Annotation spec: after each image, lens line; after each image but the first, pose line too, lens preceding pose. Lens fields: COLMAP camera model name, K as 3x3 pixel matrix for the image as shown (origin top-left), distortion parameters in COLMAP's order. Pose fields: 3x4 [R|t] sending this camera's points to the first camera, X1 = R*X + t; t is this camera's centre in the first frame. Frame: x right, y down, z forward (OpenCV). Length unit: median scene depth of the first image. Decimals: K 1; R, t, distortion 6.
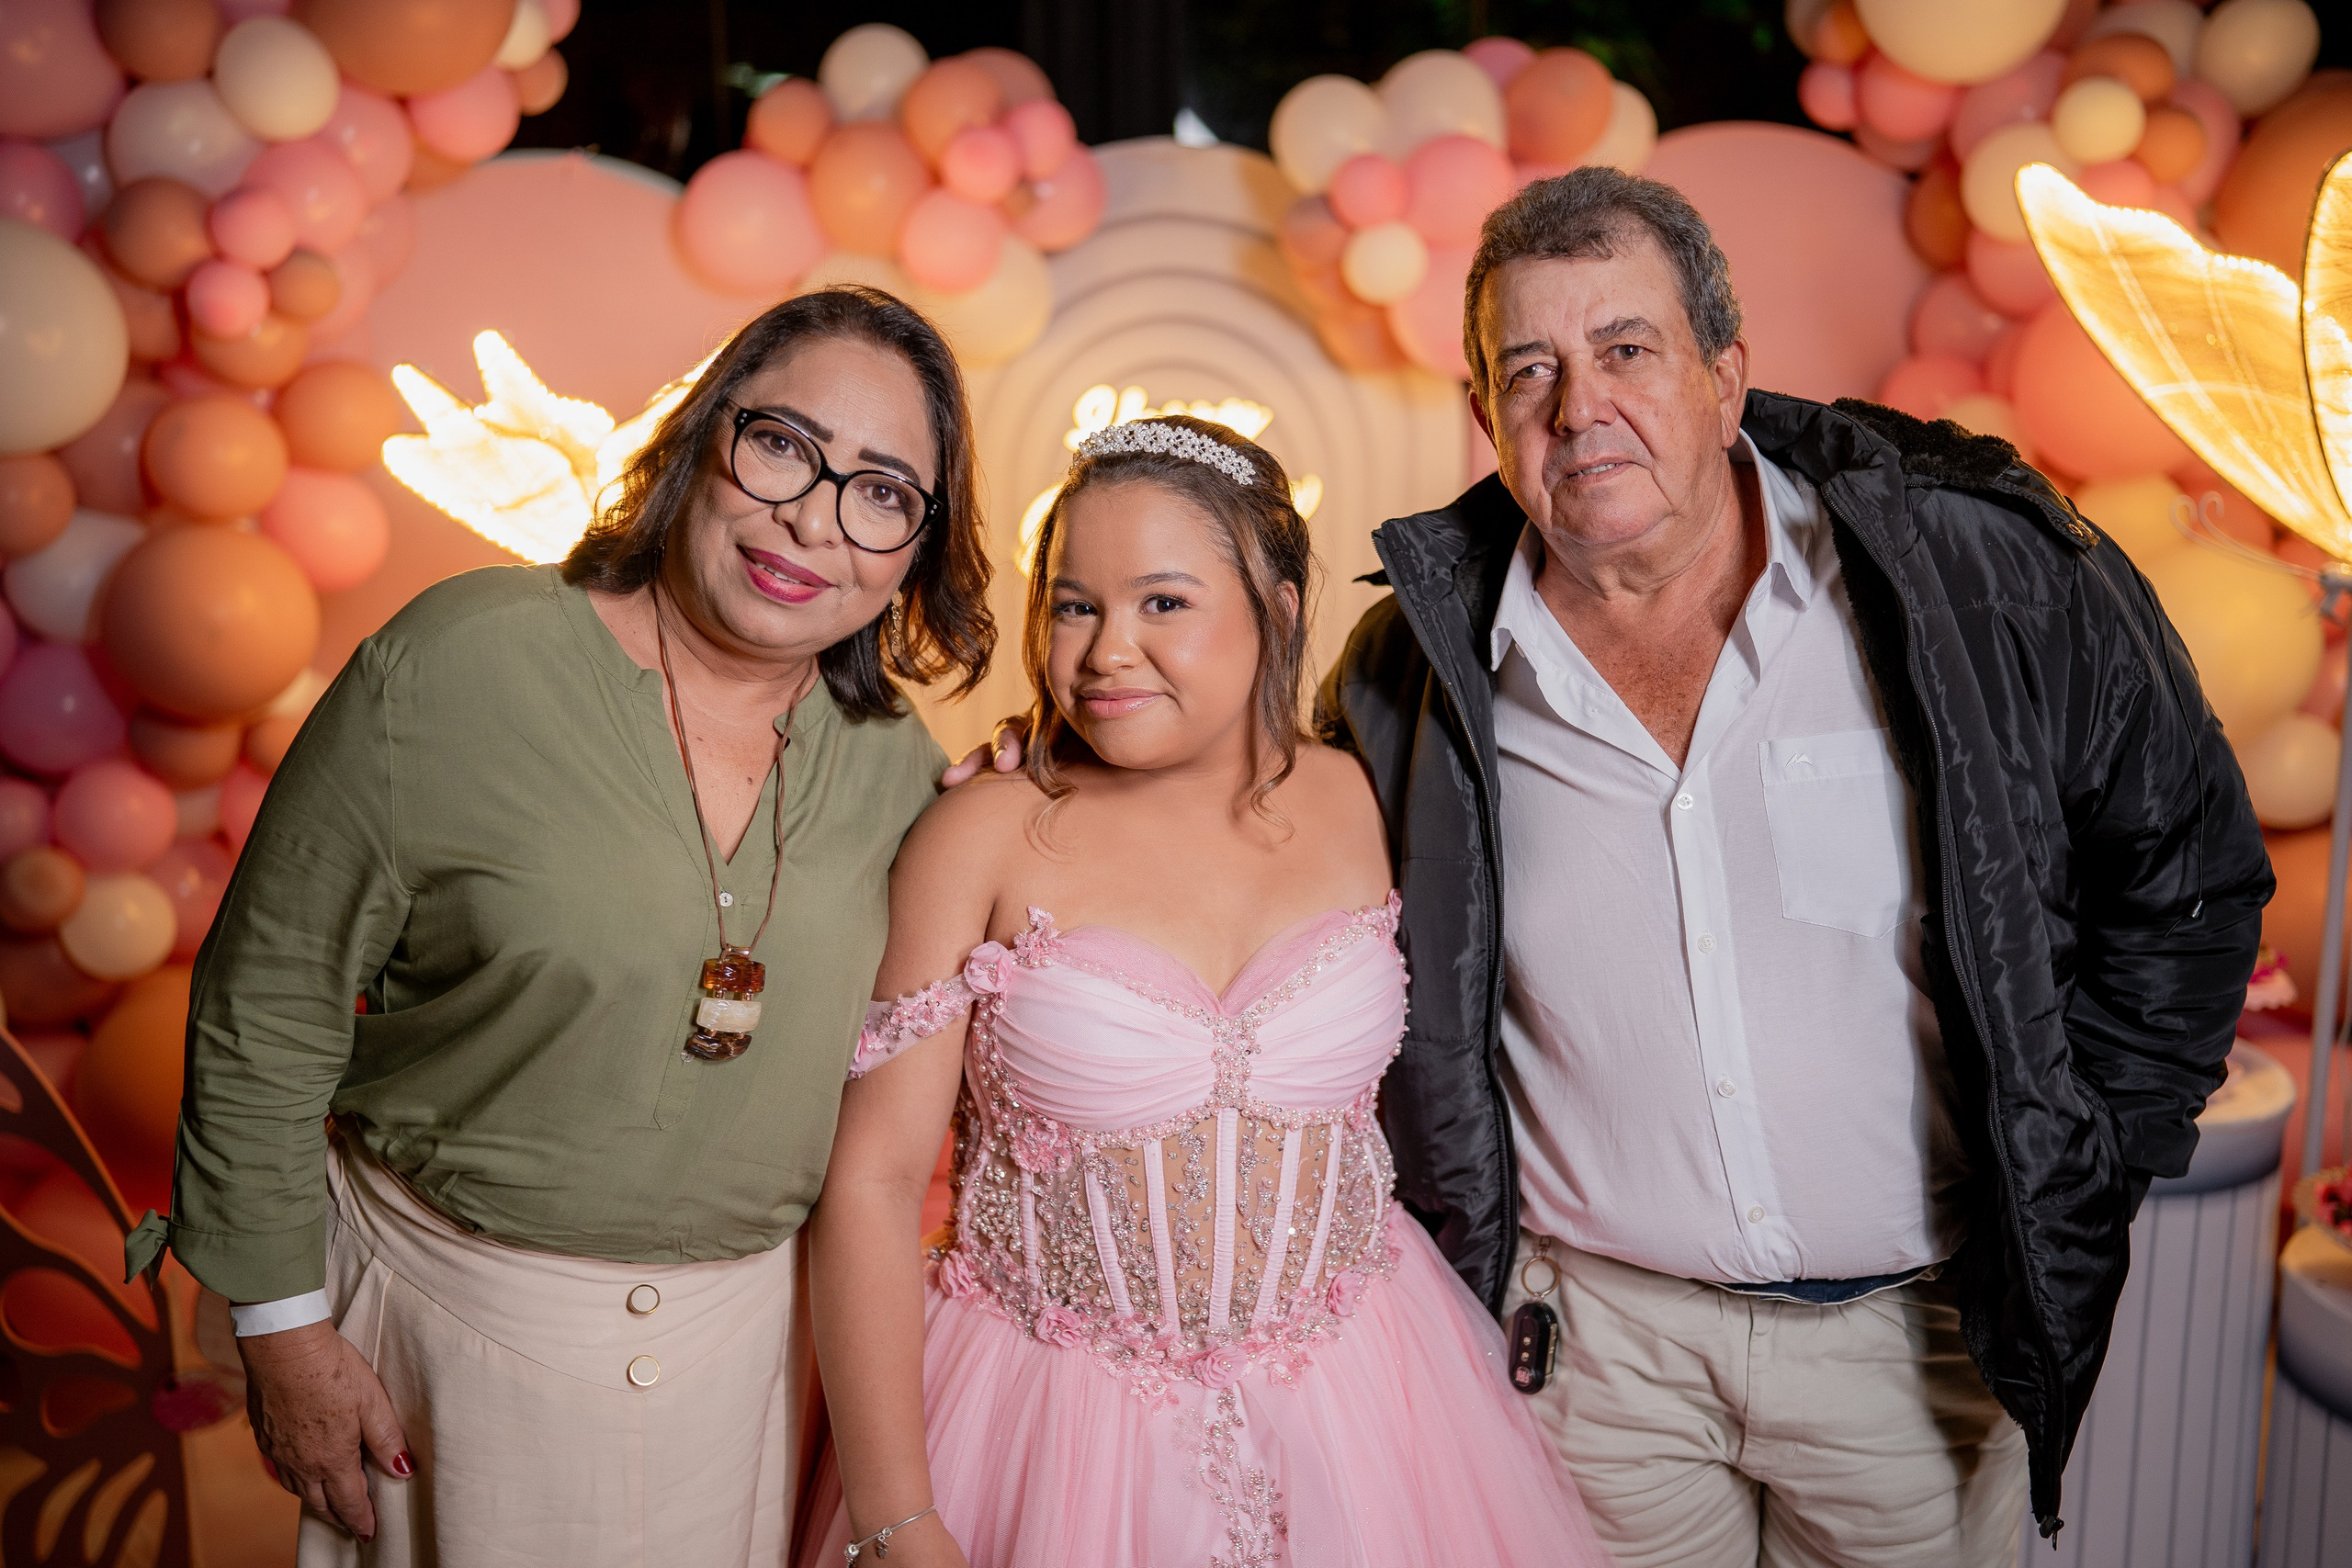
lens RADIAL K [[2301.5, 0, 1166.8], [0, 2301.5, 784.2], [0, 0, 1]] dist [-0.121799, 0.288738]
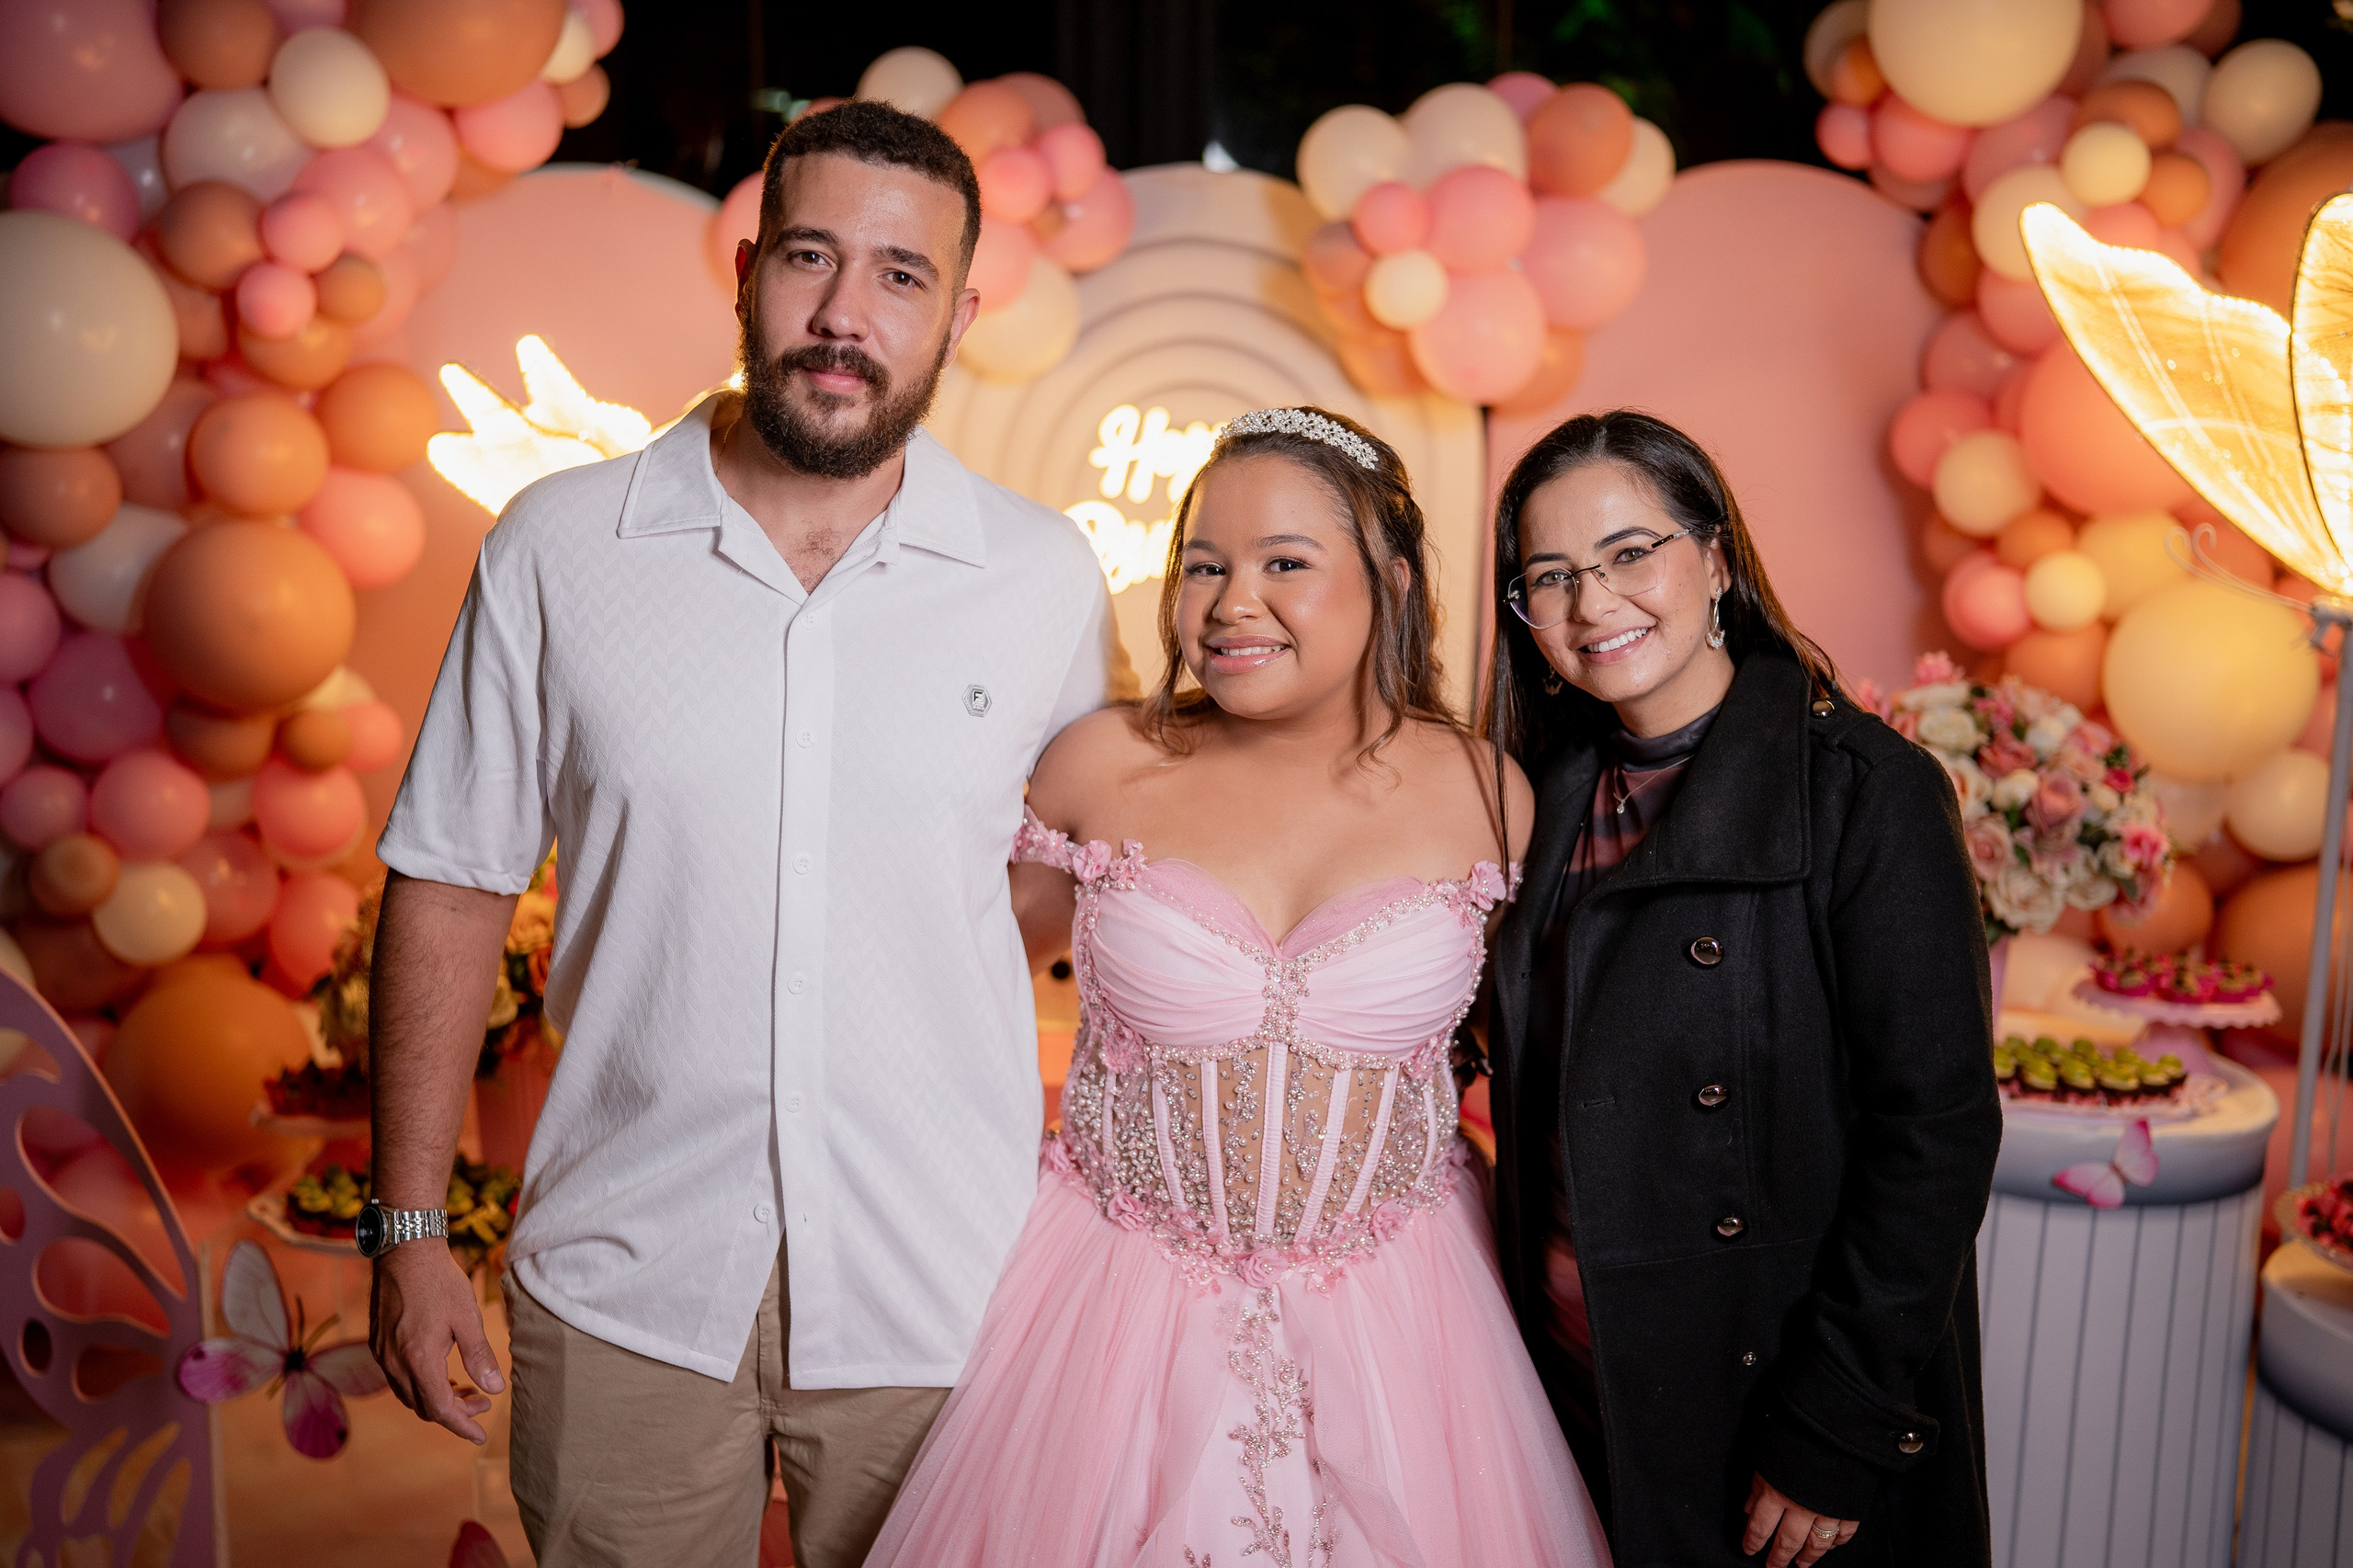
lens RADIAL K [[2324.1, 0, 1175.1], [0, 2324.1, 783.3], [0, 0, 1]] dist [-0.119576, 0.282107]
pose [[0.999789, 0.020394, -0.002652, -0.000475], [-0.020436, 0.999649, -0.016868, 0.013538], [0.002307, 0.016919, 0.999854, -0.031259]]
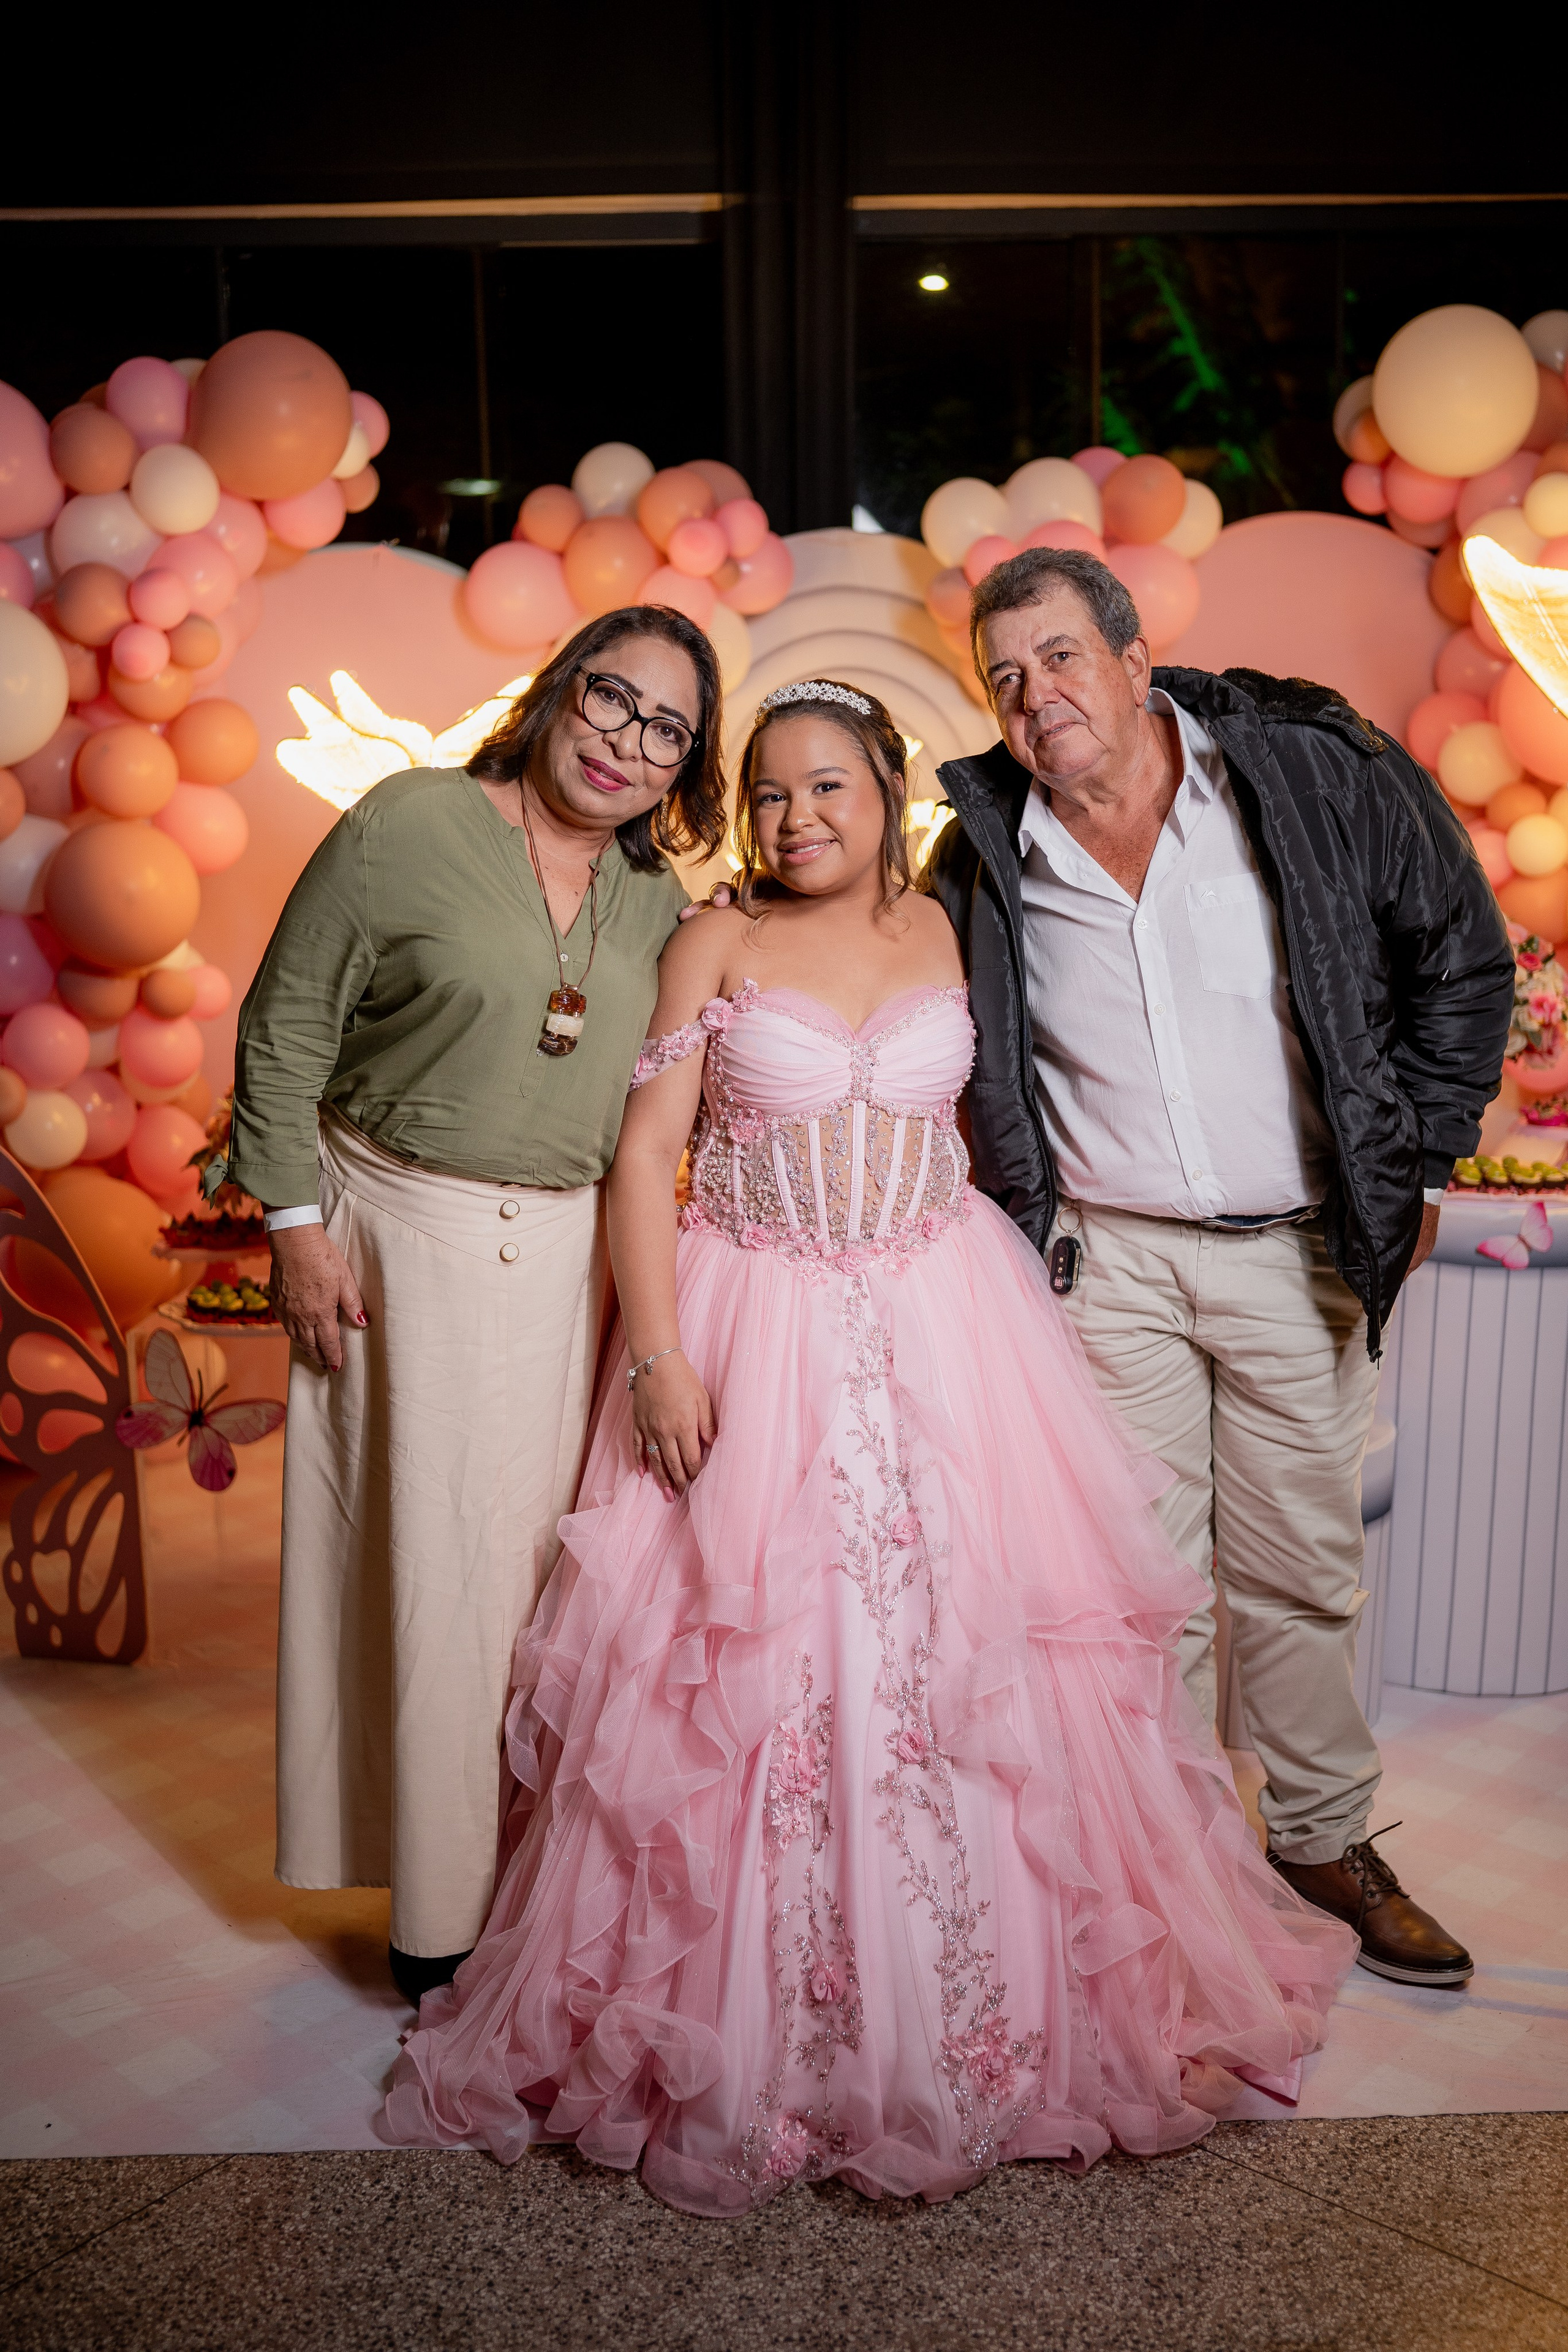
lens RADIAL K [[2273.9, 0, 776.2], [0, 2273.9, 1180.2], [0, 0, 1]] dist [-0.117433, 0.270378]
pose [[0.999274, -0.000948, -0.038082, 0.014200], [0.000873, 0.999998, -0.001983, 0.103983], [0.038084, 0.001948, 0.999273, -0.322526]]
